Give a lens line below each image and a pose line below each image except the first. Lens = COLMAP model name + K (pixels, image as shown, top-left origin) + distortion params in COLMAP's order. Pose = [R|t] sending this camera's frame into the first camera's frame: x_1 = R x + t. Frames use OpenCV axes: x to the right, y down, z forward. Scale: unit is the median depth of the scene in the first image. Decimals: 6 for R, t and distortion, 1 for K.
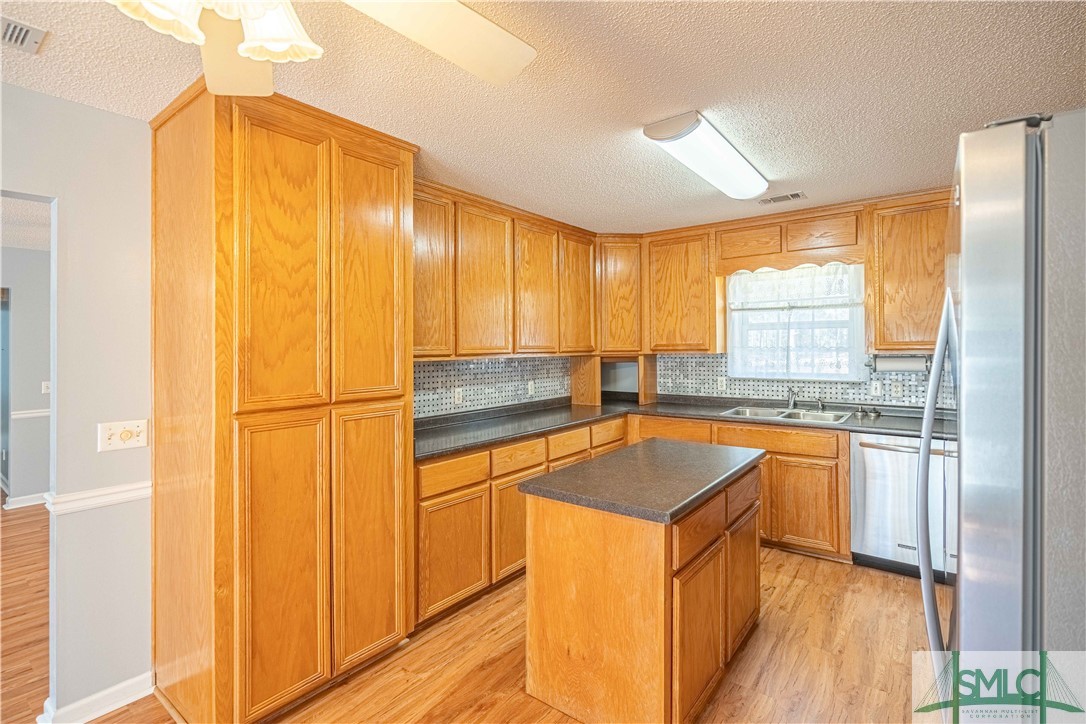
lens RADIAL K [[507.6, 0, 546.6], [0, 507.6, 345.0], [0, 0, 1]] dist [0.000358, 0.000063]
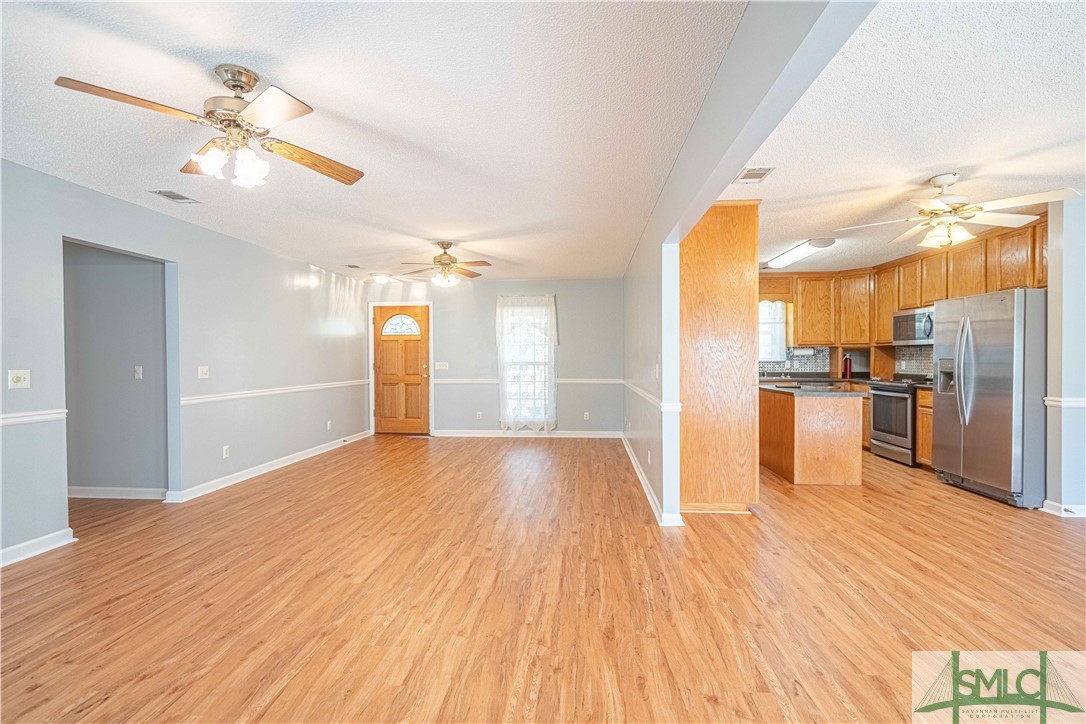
lens RADIAL K [[494.8, 0, 544.5], [0, 494.8, 364.1], [0, 0, 1]] dist [-0.003273, 0.000641]
pose [[0.841904, 0.000535, 0.539628, -1.257247], [-0.005077, 0.999963, 0.006931, 0.076828], [-0.539604, -0.008575, 0.841875, -0.150159]]
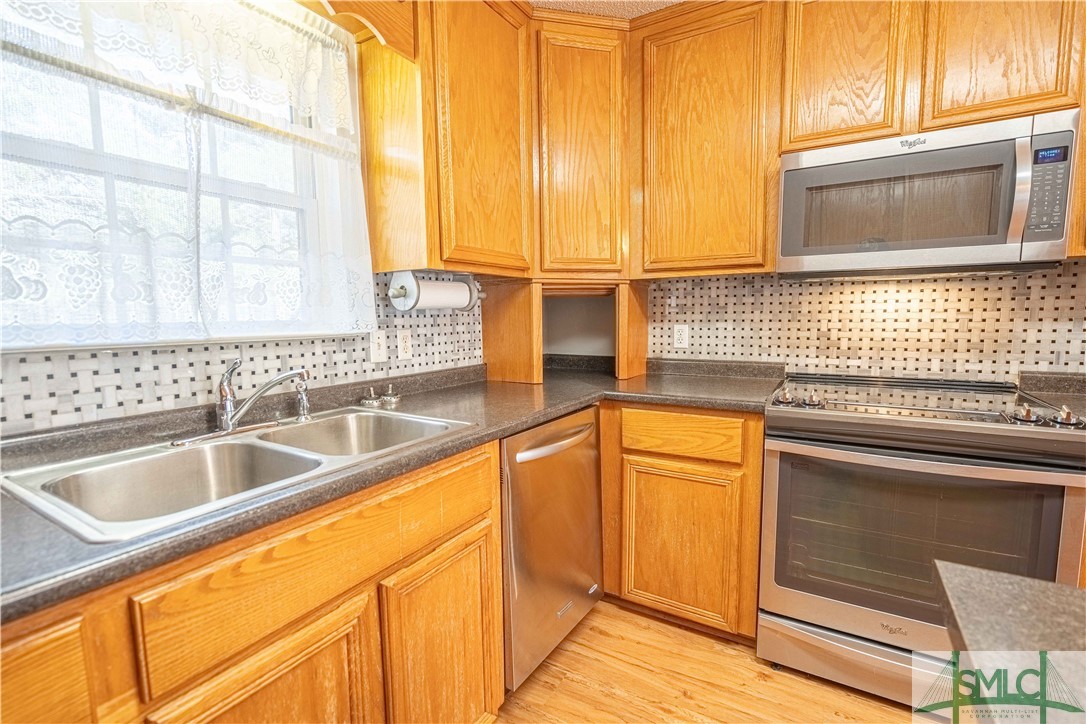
lens RADIAL K [[494.8, 0, 544.5], [0, 494.8, 364.1], [0, 0, 1]] dist [-0.003273, 0.000641]
pose [[-0.110918, -0.088316, 0.989898, 0.158954], [0.013161, 0.995826, 0.090320, 0.062317], [-0.993742, 0.023046, -0.109292, 0.896142]]
